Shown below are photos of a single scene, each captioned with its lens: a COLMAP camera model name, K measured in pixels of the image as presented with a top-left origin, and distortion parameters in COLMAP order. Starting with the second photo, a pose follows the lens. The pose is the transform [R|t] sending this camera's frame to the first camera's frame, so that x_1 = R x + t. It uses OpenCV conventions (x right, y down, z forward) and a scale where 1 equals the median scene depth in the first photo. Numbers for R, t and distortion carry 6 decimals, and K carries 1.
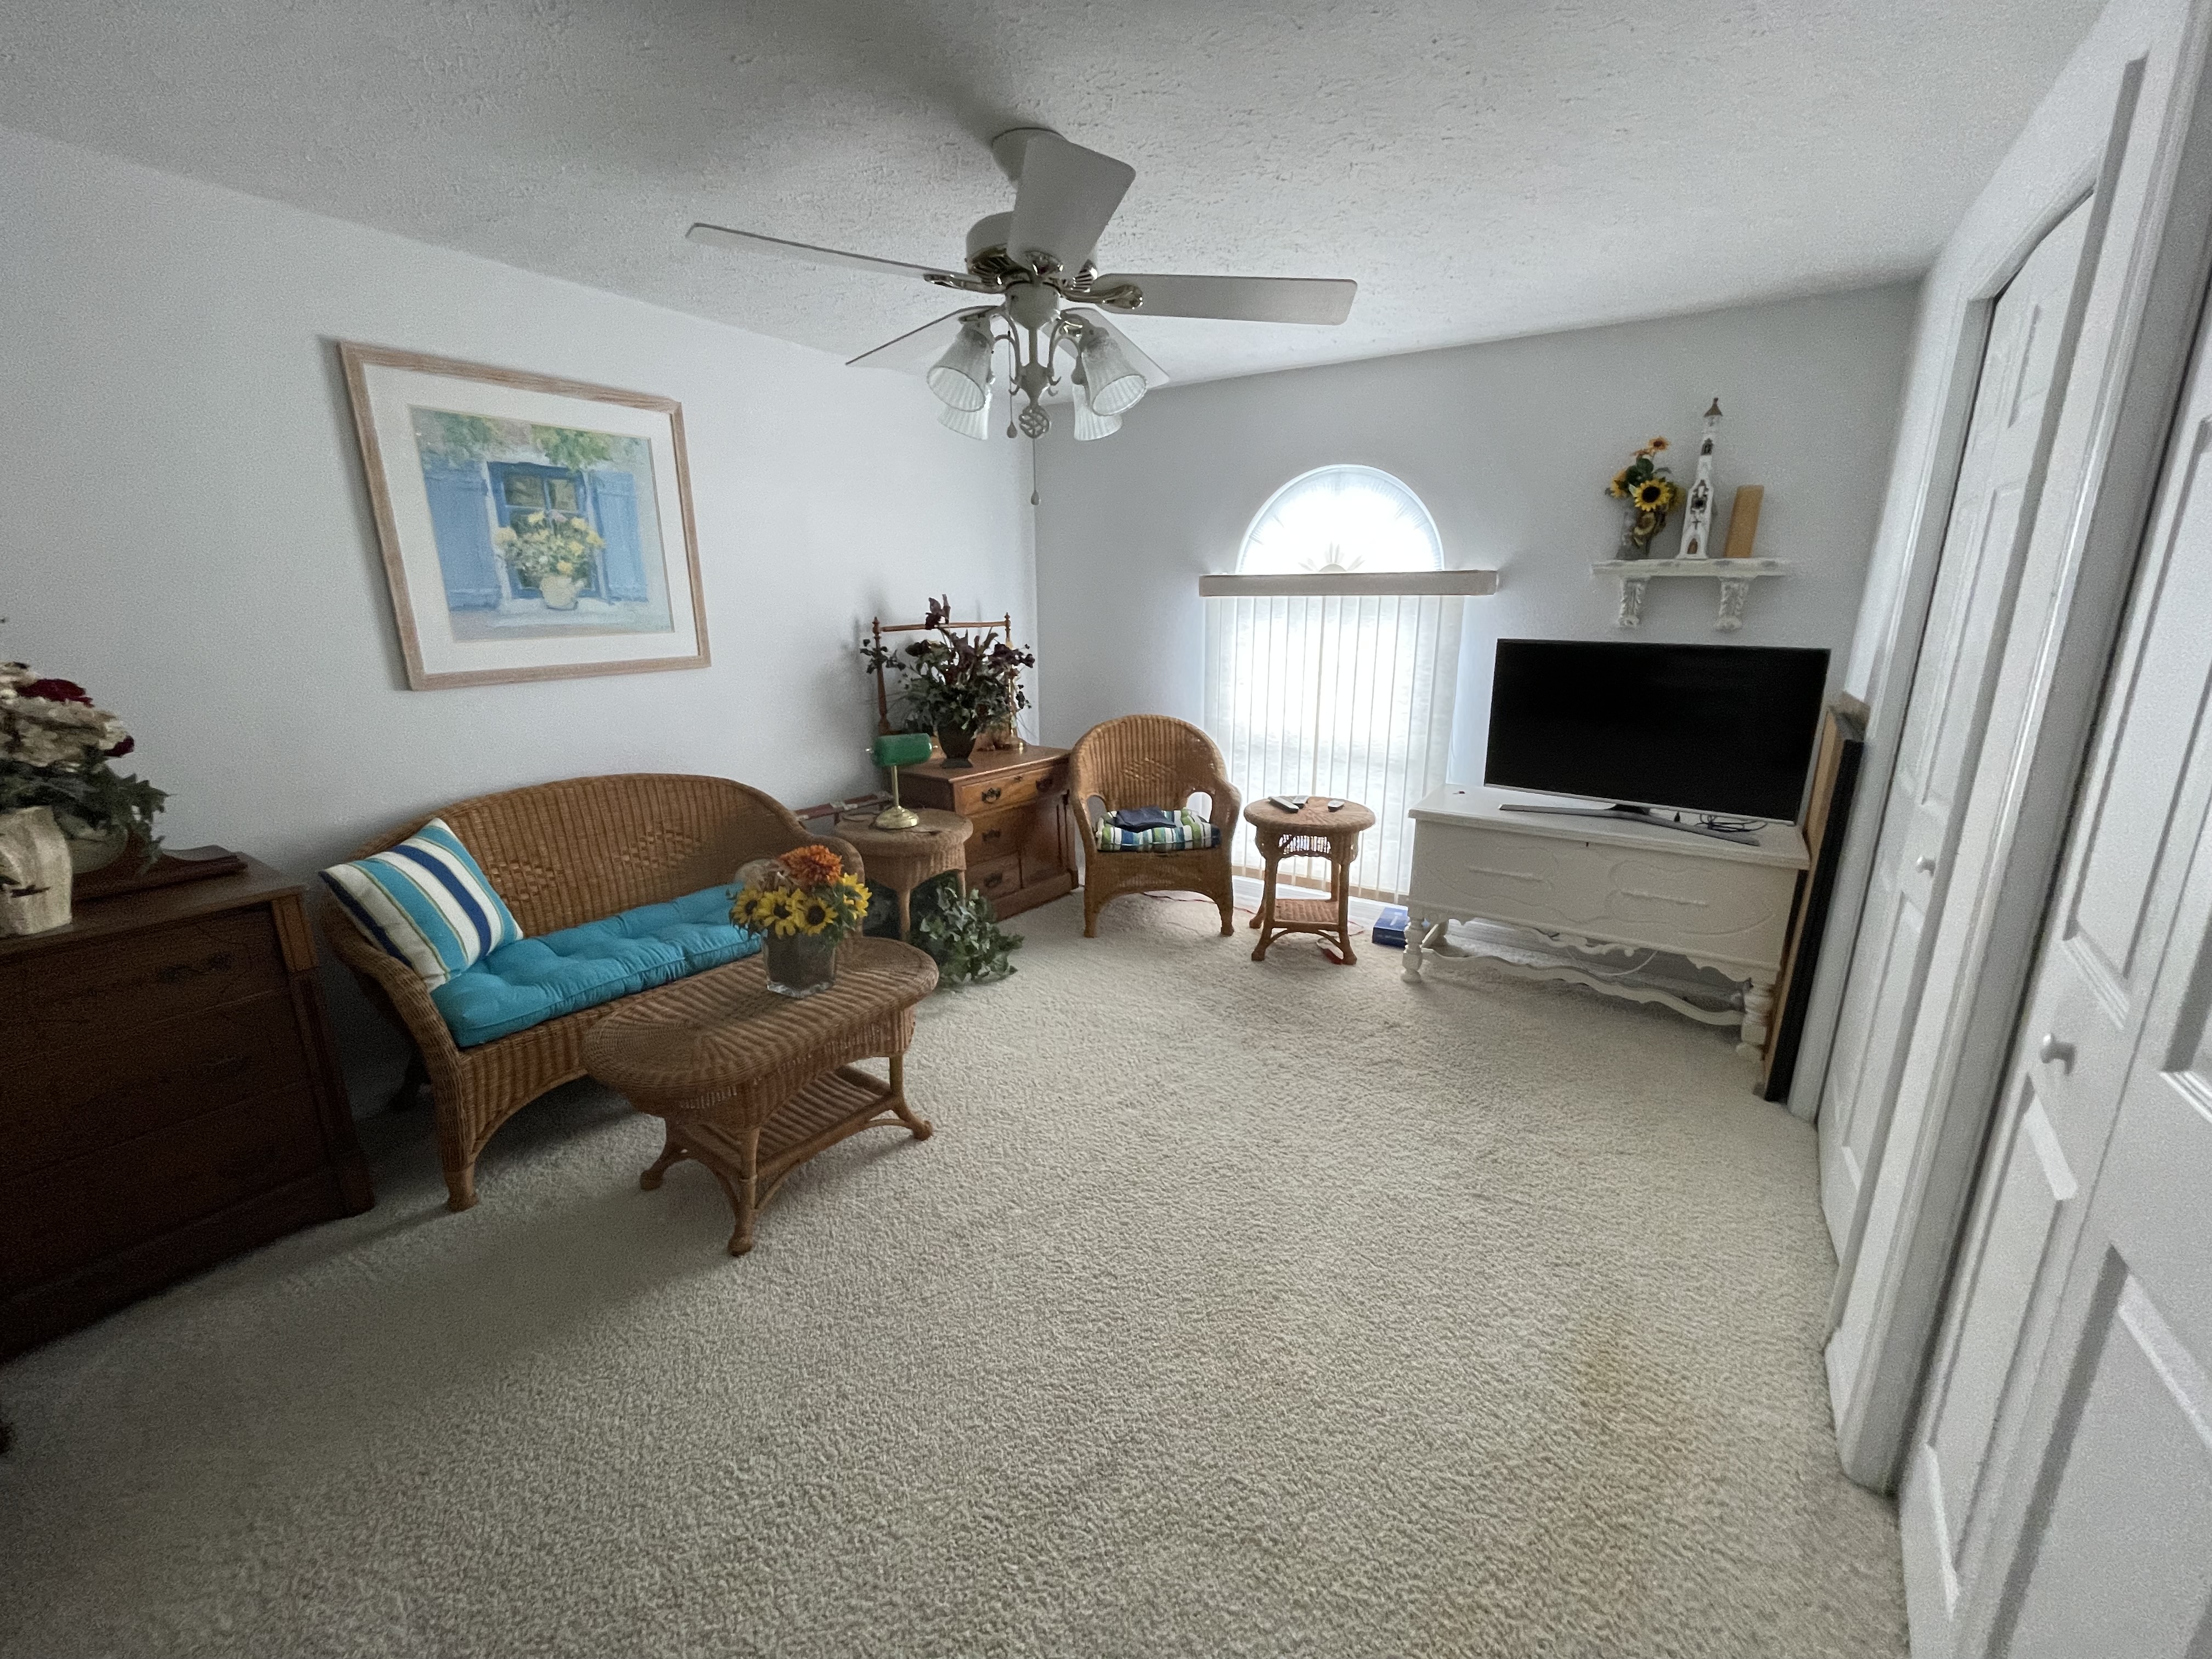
lens RADIAL K [[896.9, 0, 1115.1], [0, 896.9, 833.3], [0, 0, 1]] dist [-0.006085, 0.000496]
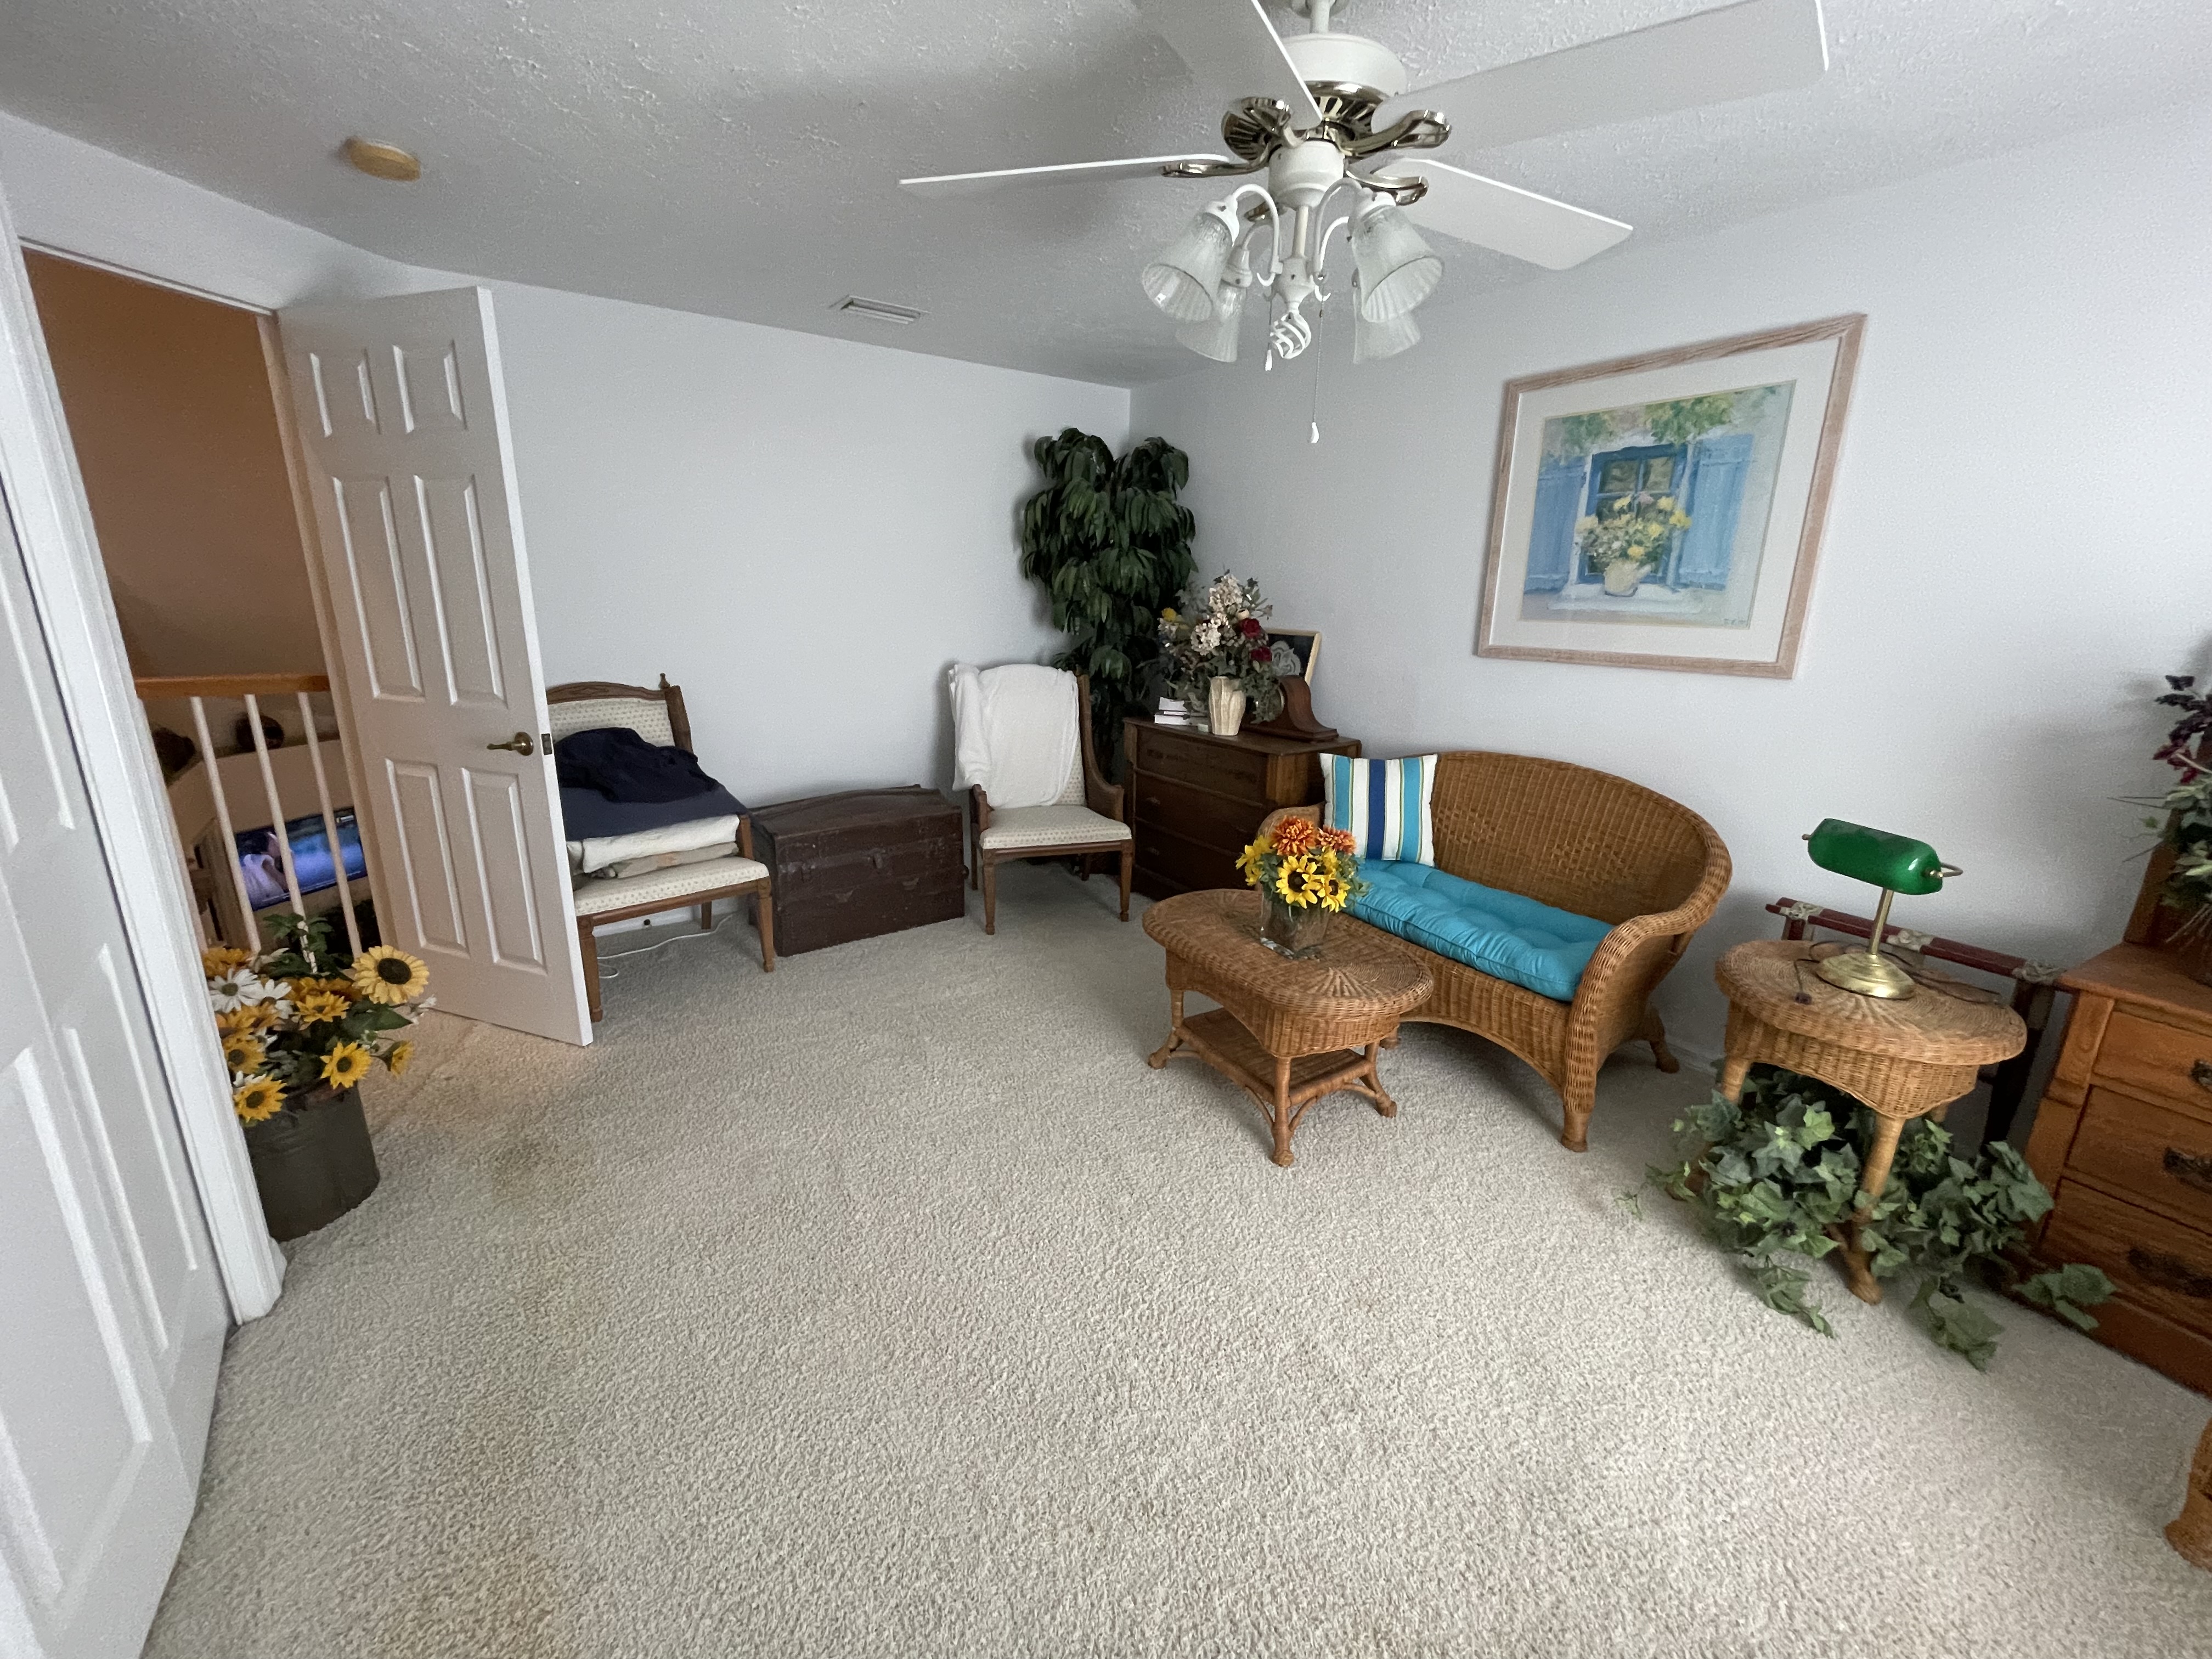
lens RADIAL K [[896.9, 0, 1094.7], [0, 896.9, 831.8], [0, 0, 1]] dist [-0.006085, 0.000496]
pose [[-0.379682, 0.246379, -0.891706, 0.534602], [-0.245083, 0.902656, 0.353759, -0.223132], [0.892063, 0.352858, -0.282339, 0.857606]]
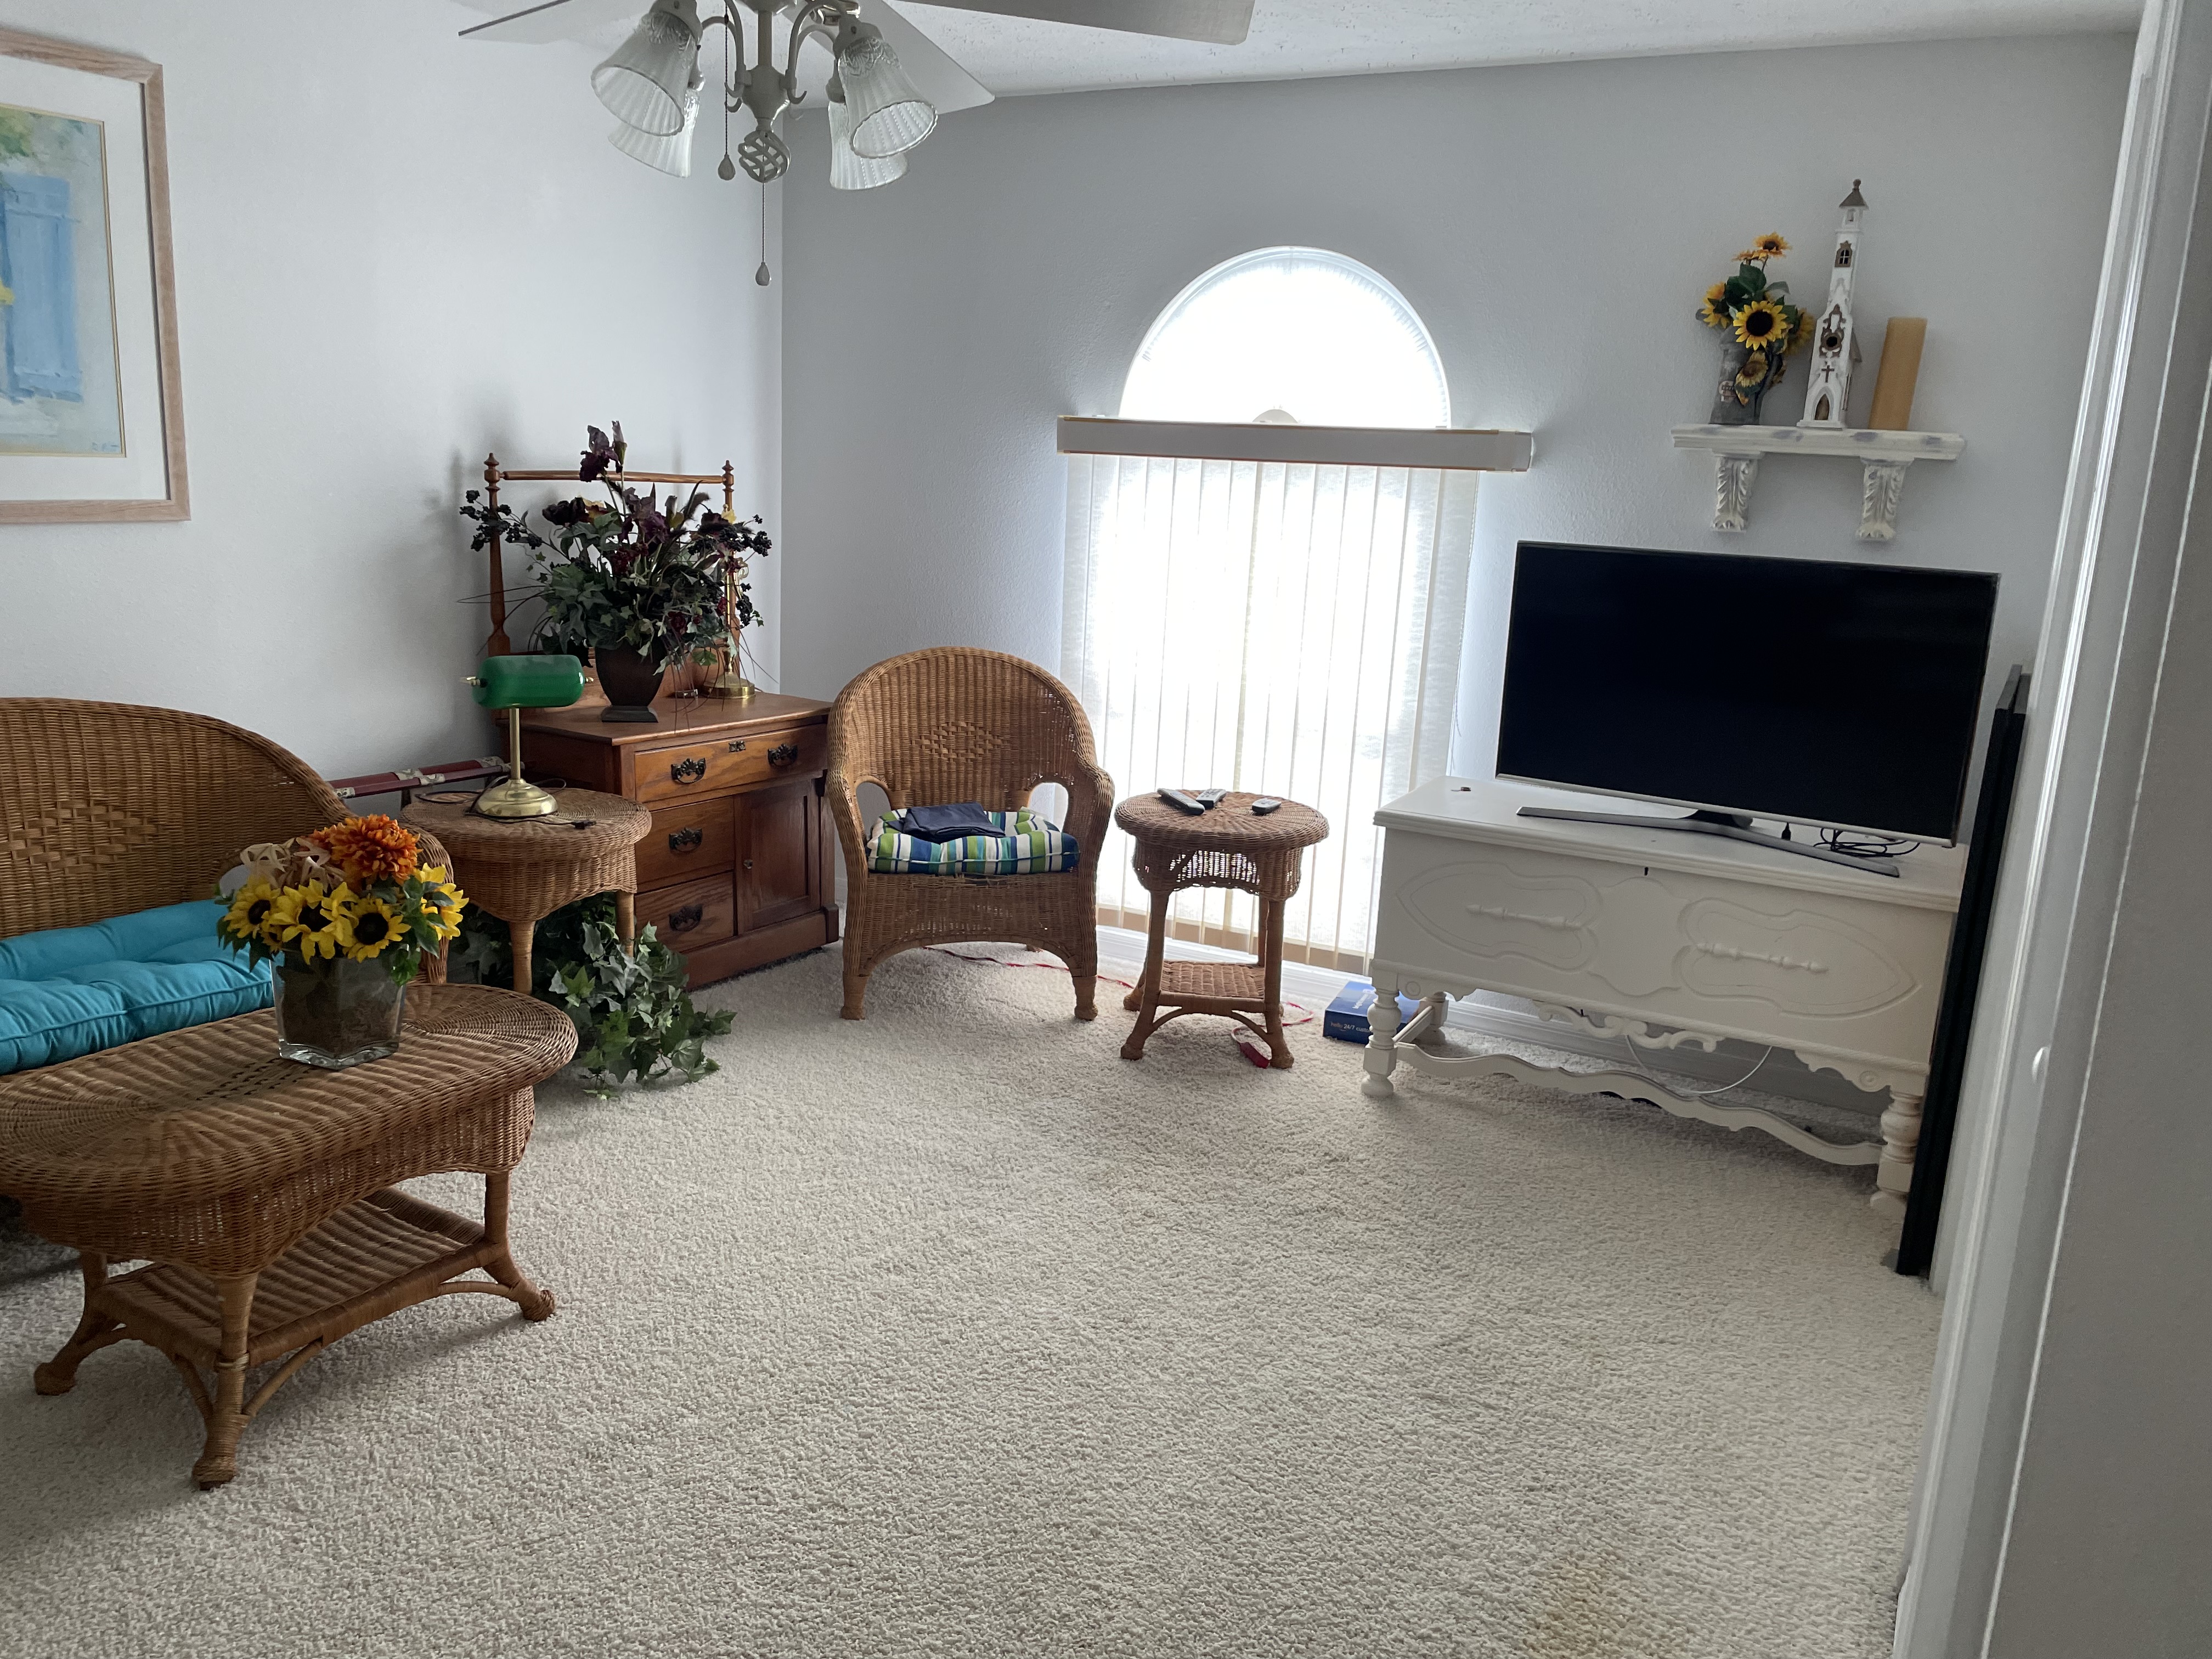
lens RADIAL K [[1672.5, 0, 1100.4], [0, 1672.5, 827.7], [0, 0, 1]] dist [0.069378, -0.085893]
pose [[0.994846, 0.032266, 0.096123, 0.034114], [-0.028367, 0.998729, -0.041659, 0.044494], [-0.097345, 0.038718, 0.994497, -0.144439]]
